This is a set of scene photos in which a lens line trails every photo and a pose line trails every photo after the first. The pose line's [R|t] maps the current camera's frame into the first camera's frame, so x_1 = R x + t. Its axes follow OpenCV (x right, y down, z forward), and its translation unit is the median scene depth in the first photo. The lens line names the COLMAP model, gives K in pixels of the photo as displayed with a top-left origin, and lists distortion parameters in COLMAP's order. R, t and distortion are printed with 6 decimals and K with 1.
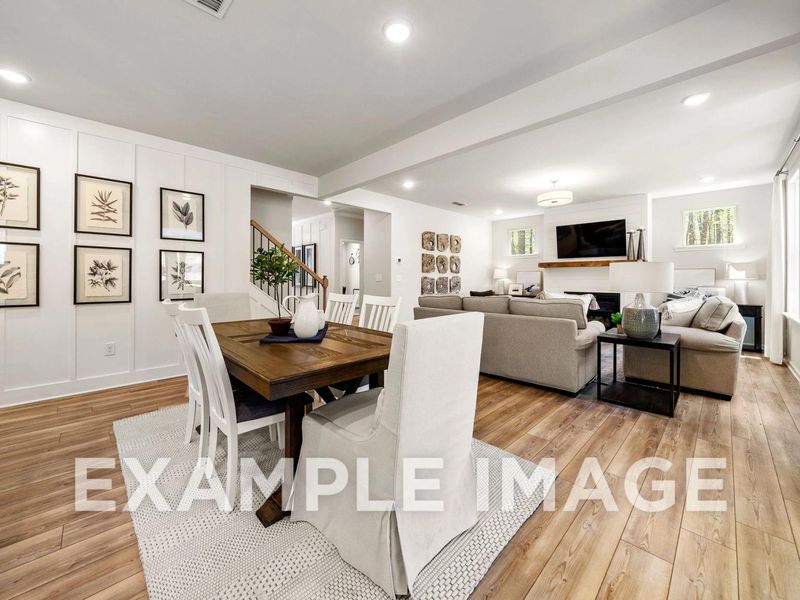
lens RADIAL K [[320.2, 0, 388.9], [0, 320.2, 277.6], [0, 0, 1]] dist [-0.001360, -0.000278]
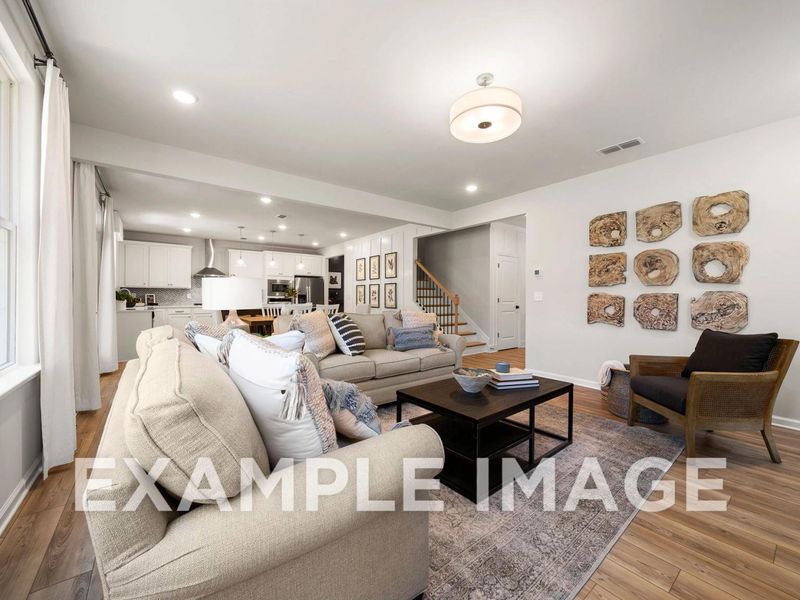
lens RADIAL K [[318.7, 0, 397.1], [0, 318.7, 298.1], [0, 0, 1]] dist [-0.002811, -0.000397]
pose [[-0.104129, -0.000738, -0.994564, 0.985907], [-0.000316, 1.000000, -0.000709, 0.007908], [0.994564, 0.000240, -0.104129, 0.931704]]
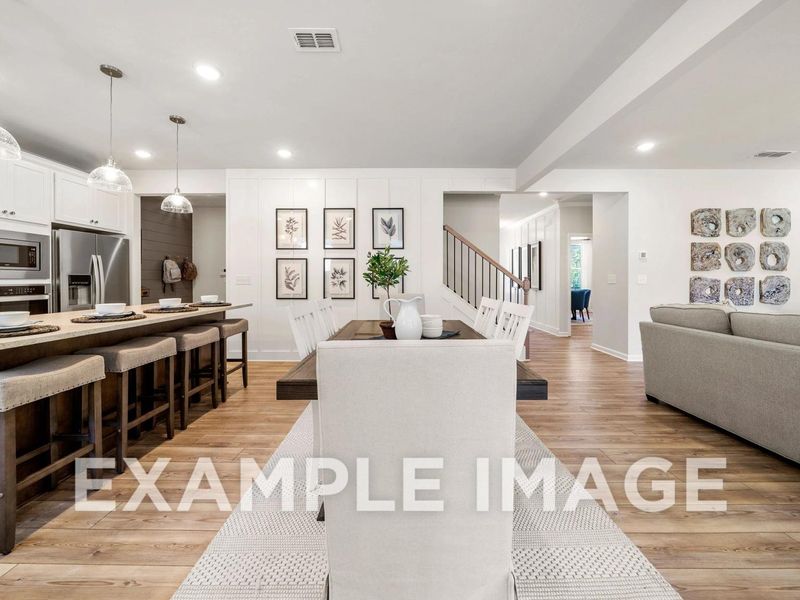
lens RADIAL K [[312.8, 0, 399.3], [0, 312.8, 280.3], [0, 0, 1]] dist [-0.007346, -0.000150]
pose [[0.721717, -0.002804, -0.692183, 0.149668], [0.005316, 0.999985, 0.001492, -0.000260], [0.692168, -0.004757, 0.721720, 0.134629]]
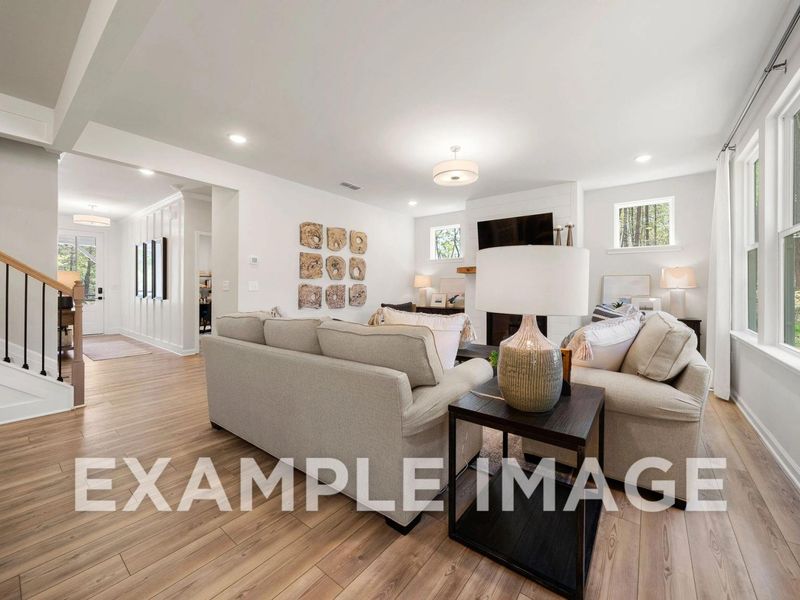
lens RADIAL K [[317.7, 0, 414.8], [0, 317.7, 287.6], [0, 0, 1]] dist [-0.000308, -0.000305]
pose [[0.985540, 0.001235, 0.169436, 0.316682], [-0.001361, 0.999999, 0.000627, 0.005372], [-0.169435, -0.000849, 0.985541, 0.329911]]
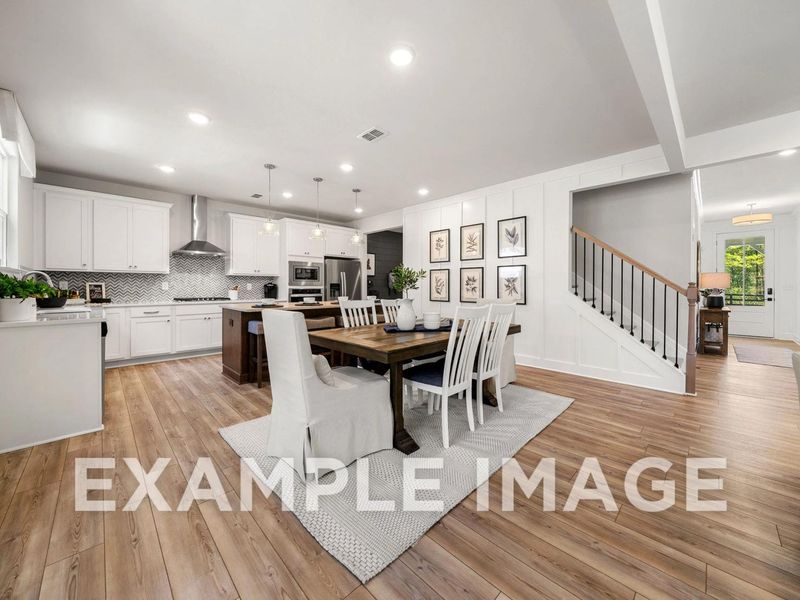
lens RADIAL K [[309.2, 0, 400.1], [0, 309.2, 290.2], [0, 0, 1]] dist [-0.005896, -0.000003]
pose [[0.017850, 0.008040, -0.999808, 0.433495], [0.002336, 0.999965, 0.008083, 0.003107], [0.999838, -0.002480, 0.017831, 0.399348]]
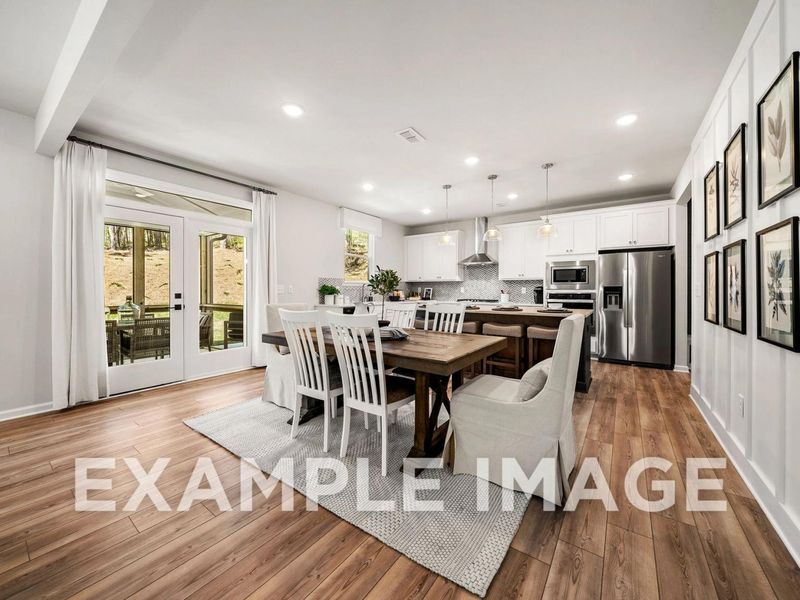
lens RADIAL K [[309.2, 0, 400.1], [0, 309.2, 290.2], [0, 0, 1]] dist [-0.005896, -0.000003]
pose [[-0.983085, -0.004781, -0.183087, -0.074268], [-0.004181, 0.999985, -0.003666, 0.002868], [0.183102, -0.002839, -0.983090, 0.970426]]
